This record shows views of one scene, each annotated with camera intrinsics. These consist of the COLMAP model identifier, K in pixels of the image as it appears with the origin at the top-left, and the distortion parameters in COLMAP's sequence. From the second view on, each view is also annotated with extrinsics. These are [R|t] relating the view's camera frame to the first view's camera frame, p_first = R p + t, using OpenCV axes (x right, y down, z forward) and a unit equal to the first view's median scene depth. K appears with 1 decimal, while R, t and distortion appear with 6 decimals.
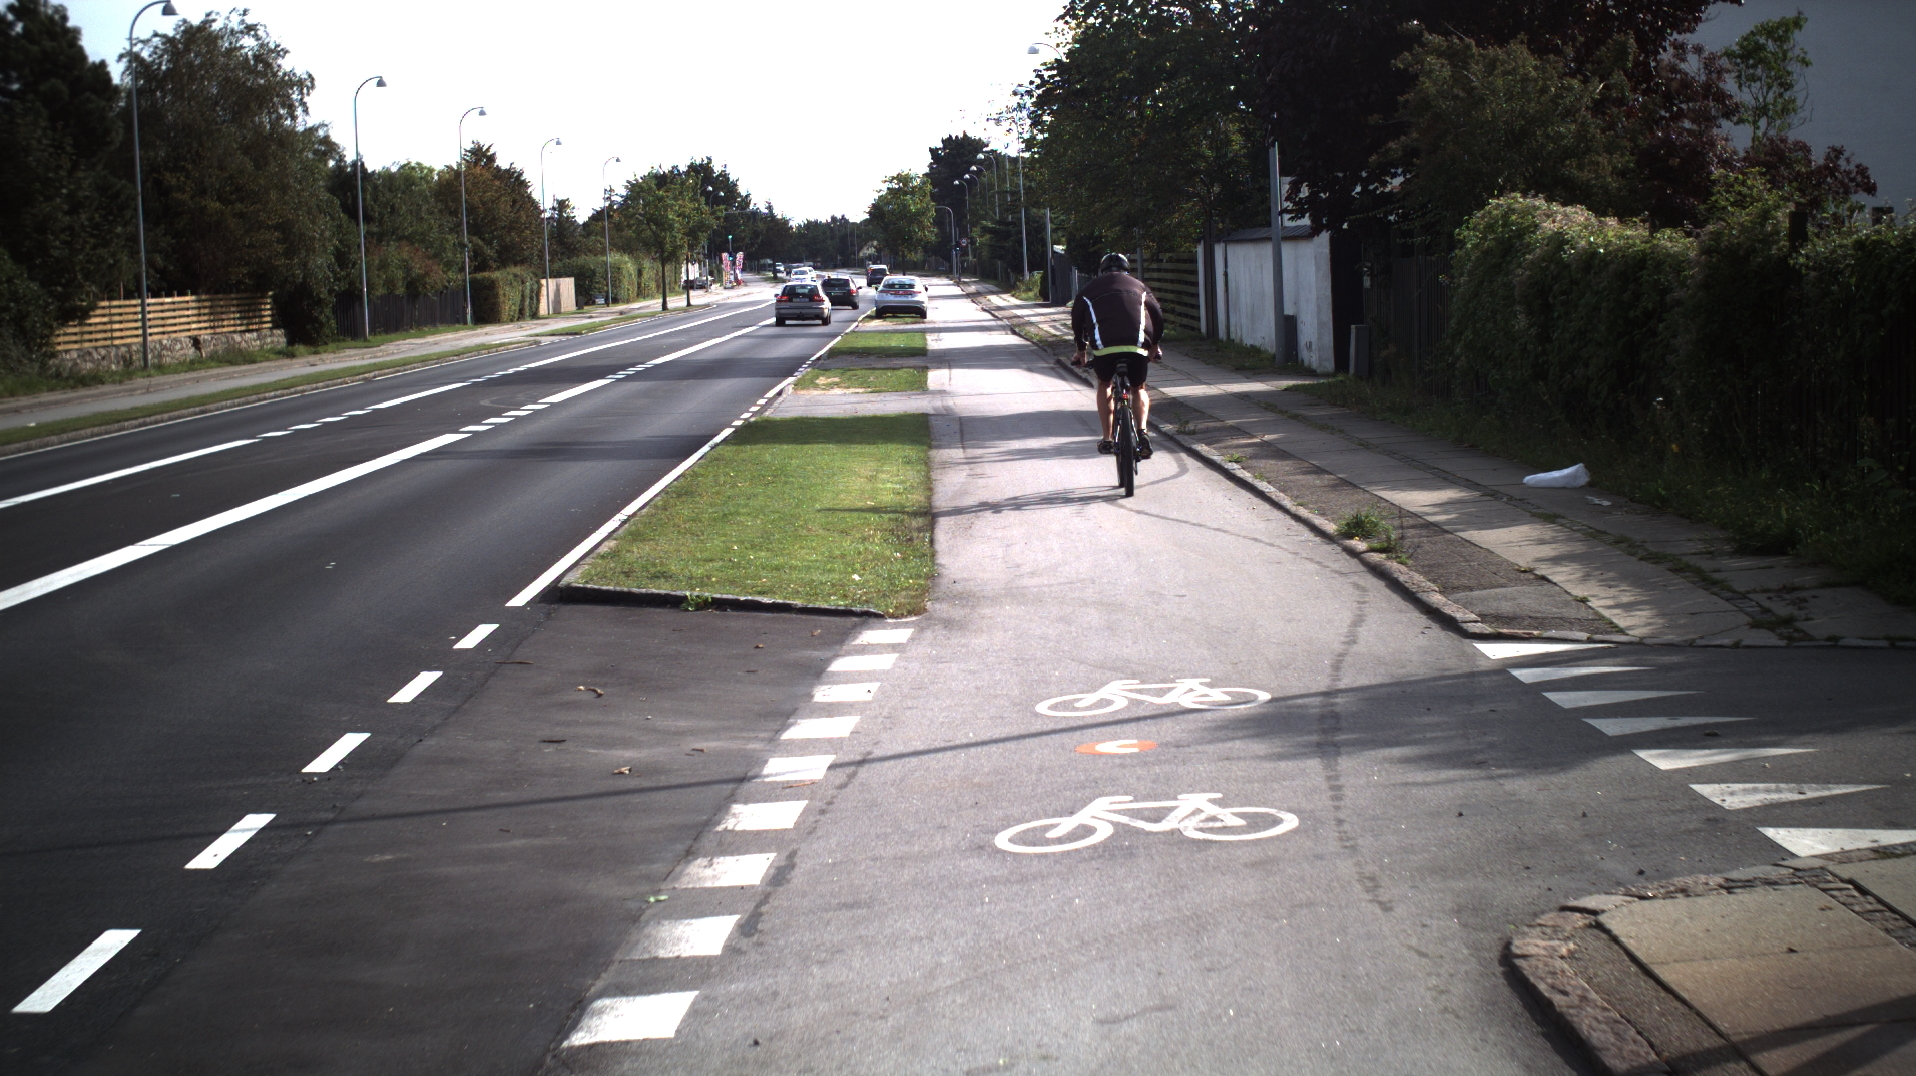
lens RADIAL K [[3376.3, 0, 958.0], [0, 3376.3, 538.0], [0, 0, 1]] dist [-0.290248, 0.230023]
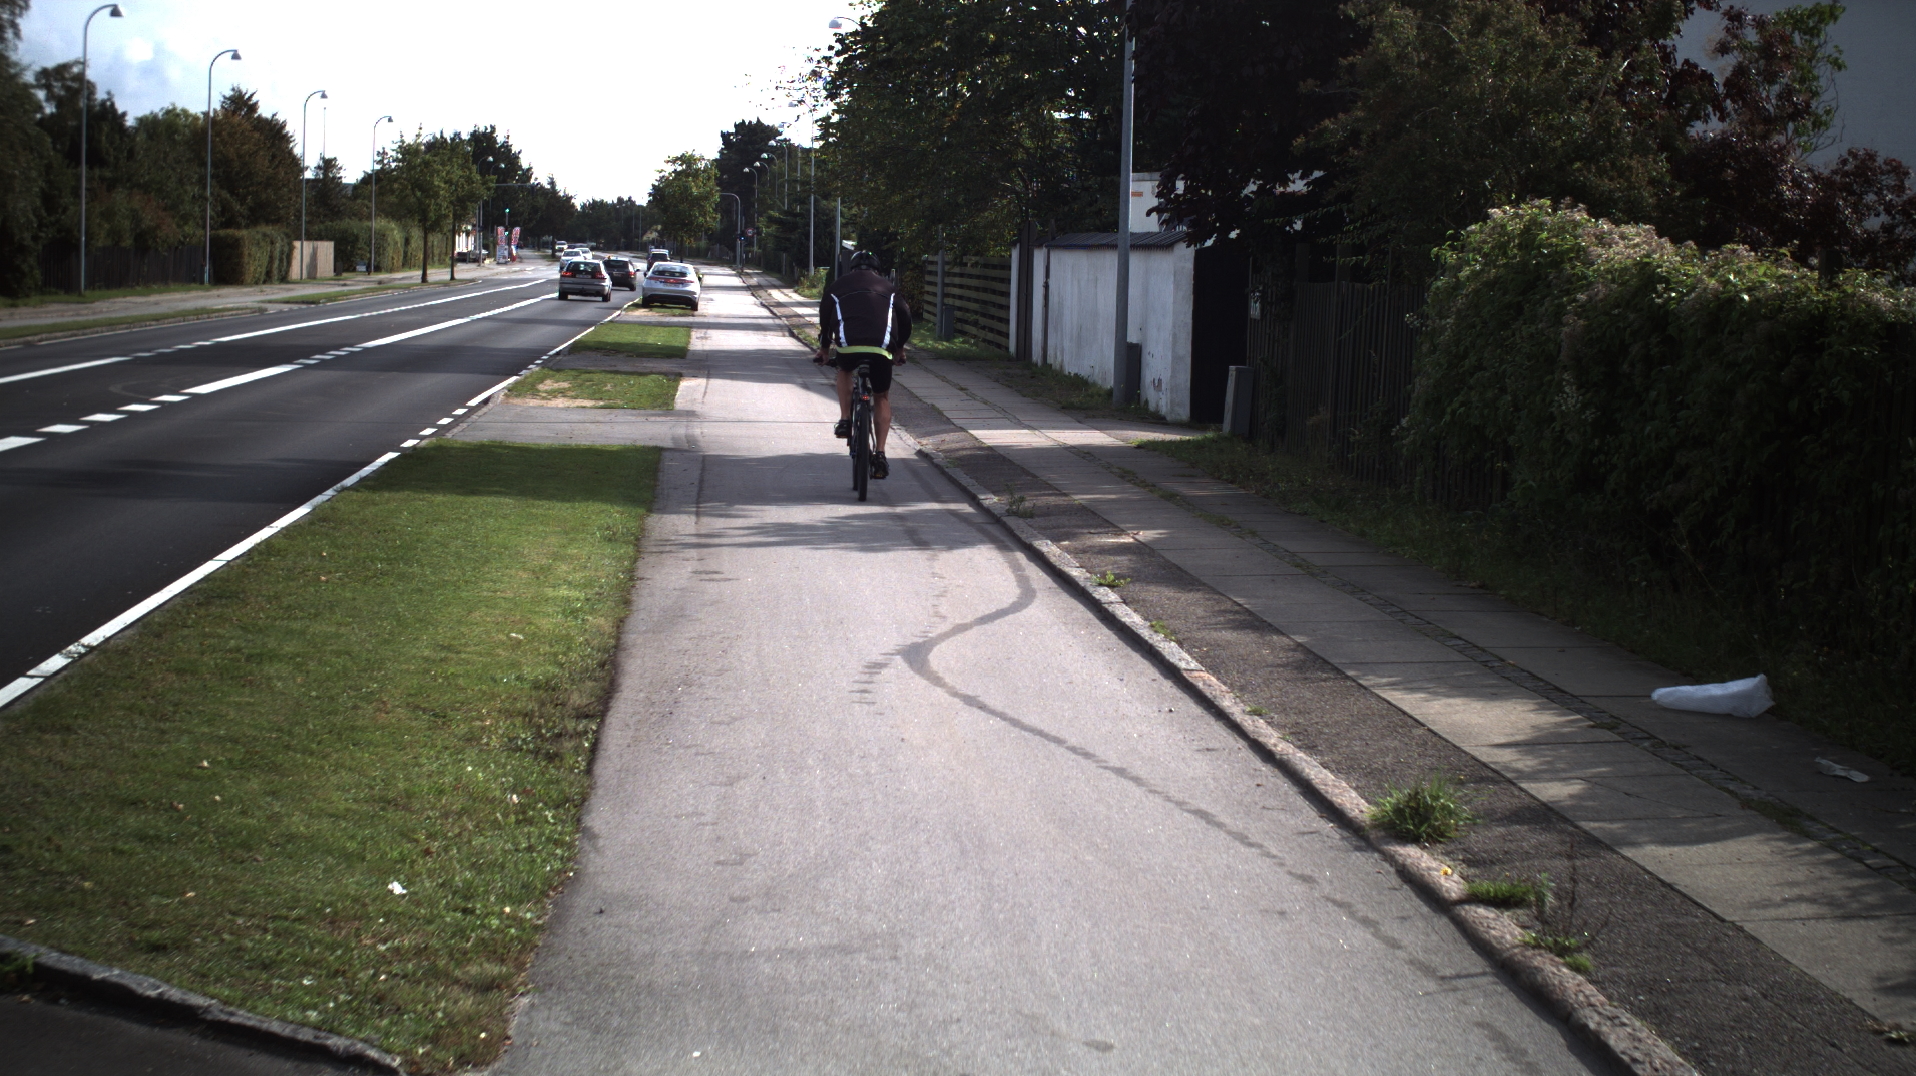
lens RADIAL K [[3376.3, 0, 958.0], [0, 3376.3, 538.0], [0, 0, 1]] dist [-0.290248, 0.230023]
pose [[0.995652, 0.063299, 0.068338, 0.003724], [-0.063349, 0.997990, -0.001434, -0.011563], [-0.068292, -0.002902, 0.997661, 0.144725]]
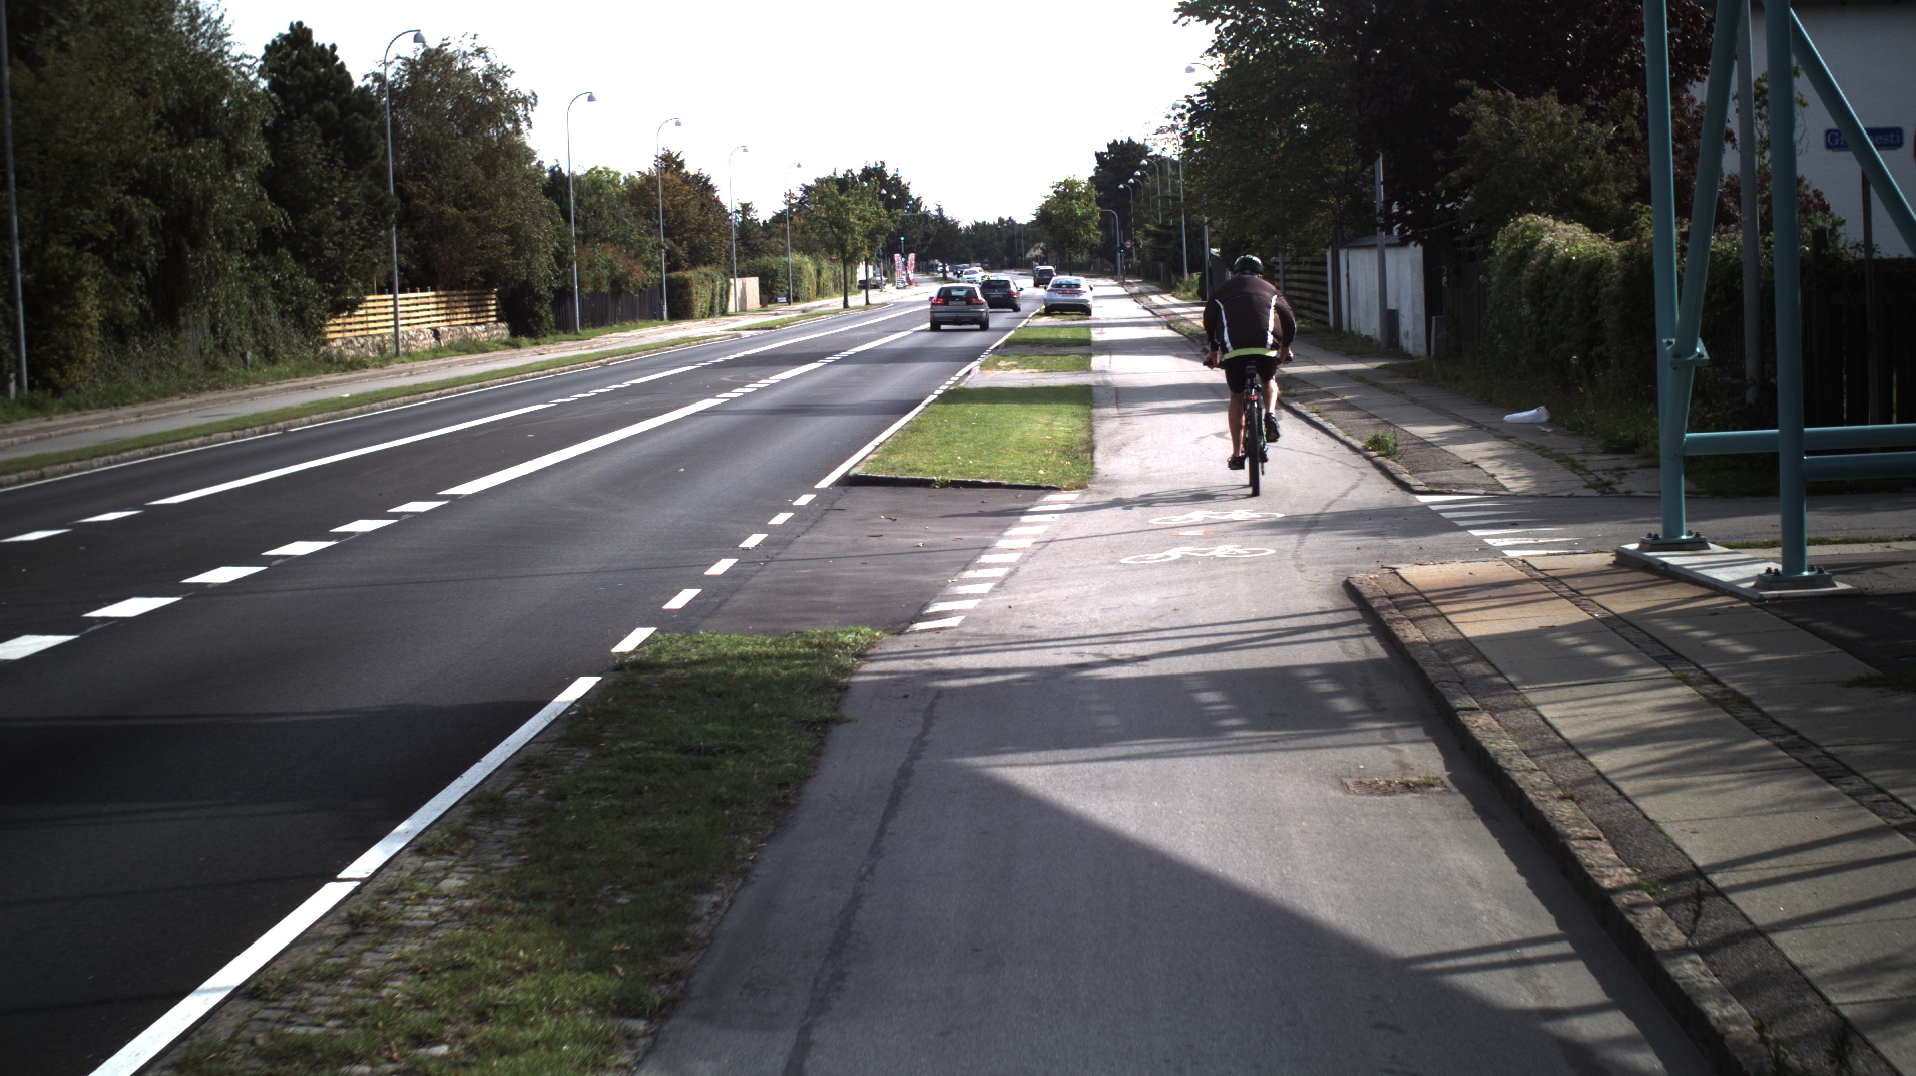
lens RADIAL K [[3376.3, 0, 958.0], [0, 3376.3, 538.0], [0, 0, 1]] dist [-0.290248, 0.230023]
pose [[0.998798, 0.004862, -0.048767, 0.001810], [-0.004876, 0.999988, -0.000153, 0.011519], [0.048765, 0.000391, 0.998810, -0.144587]]
